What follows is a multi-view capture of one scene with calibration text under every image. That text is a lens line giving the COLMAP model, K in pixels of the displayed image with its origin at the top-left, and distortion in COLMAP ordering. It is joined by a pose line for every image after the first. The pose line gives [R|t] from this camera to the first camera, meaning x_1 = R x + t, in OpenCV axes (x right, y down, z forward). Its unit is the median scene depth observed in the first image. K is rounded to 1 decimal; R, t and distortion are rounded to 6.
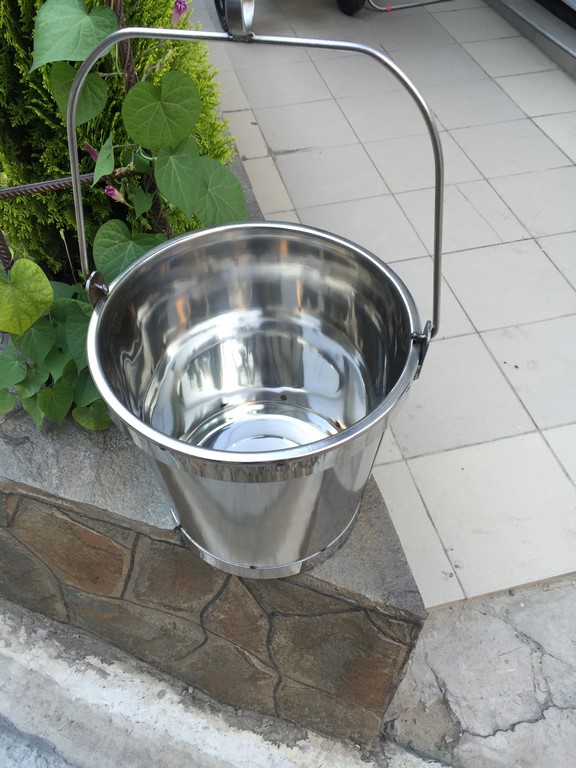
lens RADIAL K [[653.8, 0, 260.8], [0, 653.8, 369.6], [0, 0, 1]] dist [0.089229, -0.115543]
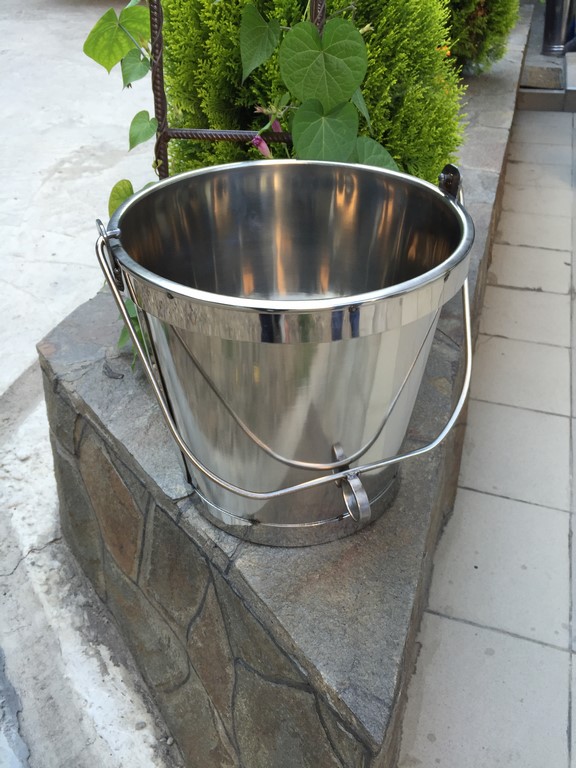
lens RADIAL K [[648.1, 0, 280.6], [0, 648.1, 370.0], [0, 0, 1]] dist [0.080904, -0.113208]
pose [[0.843782, 0.313862, -0.435342, 0.231836], [-0.402880, 0.906338, -0.127435, 0.105111], [0.354570, 0.282918, 0.891200, 0.171647]]
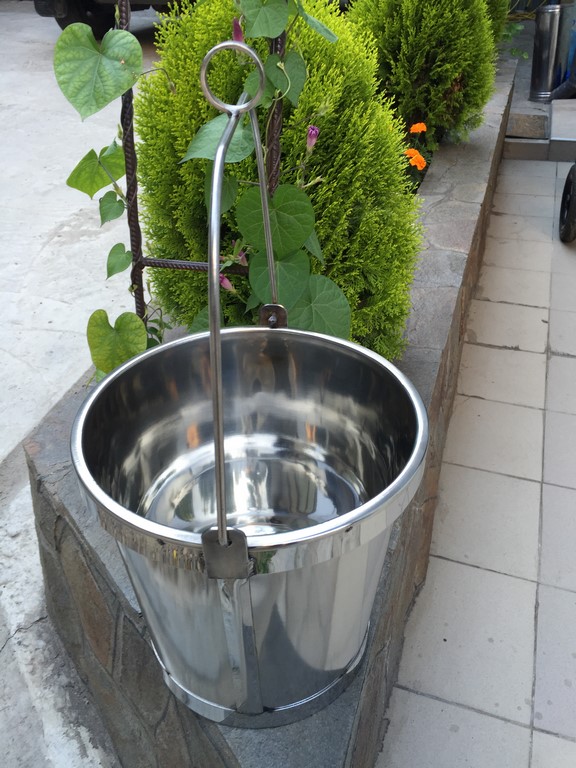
lens RADIAL K [[639.0, 0, 278.7], [0, 639.0, 371.1], [0, 0, 1]] dist [0.082674, -0.104049]
pose [[0.841191, 0.297000, -0.451872, 0.263362], [-0.401758, 0.902591, -0.154659, -0.005866], [0.361922, 0.311641, 0.878574, 0.109674]]
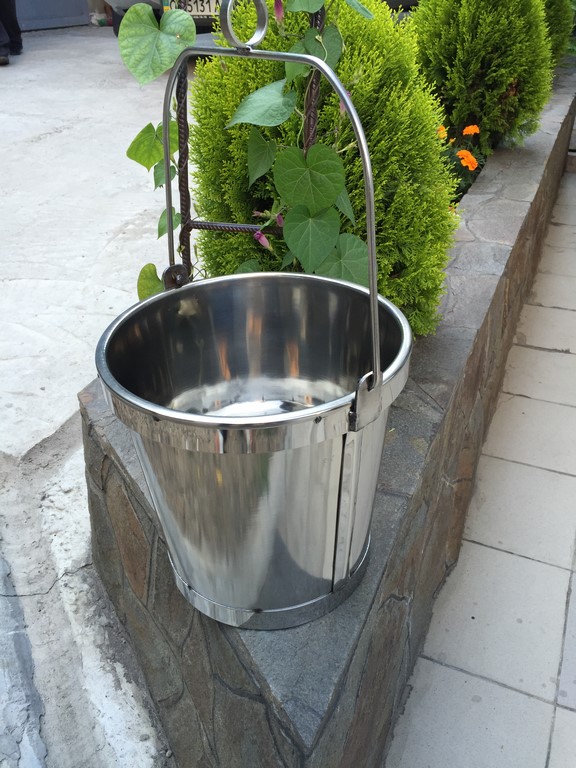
lens RADIAL K [[639.2, 0, 280.5], [0, 639.2, 368.7], [0, 0, 1]] dist [0.095475, -0.125600]
pose [[0.787244, 0.311049, -0.532443, 0.346404], [-0.449030, 0.880962, -0.149261, 0.067029], [0.422634, 0.356588, 0.833202, 0.099710]]
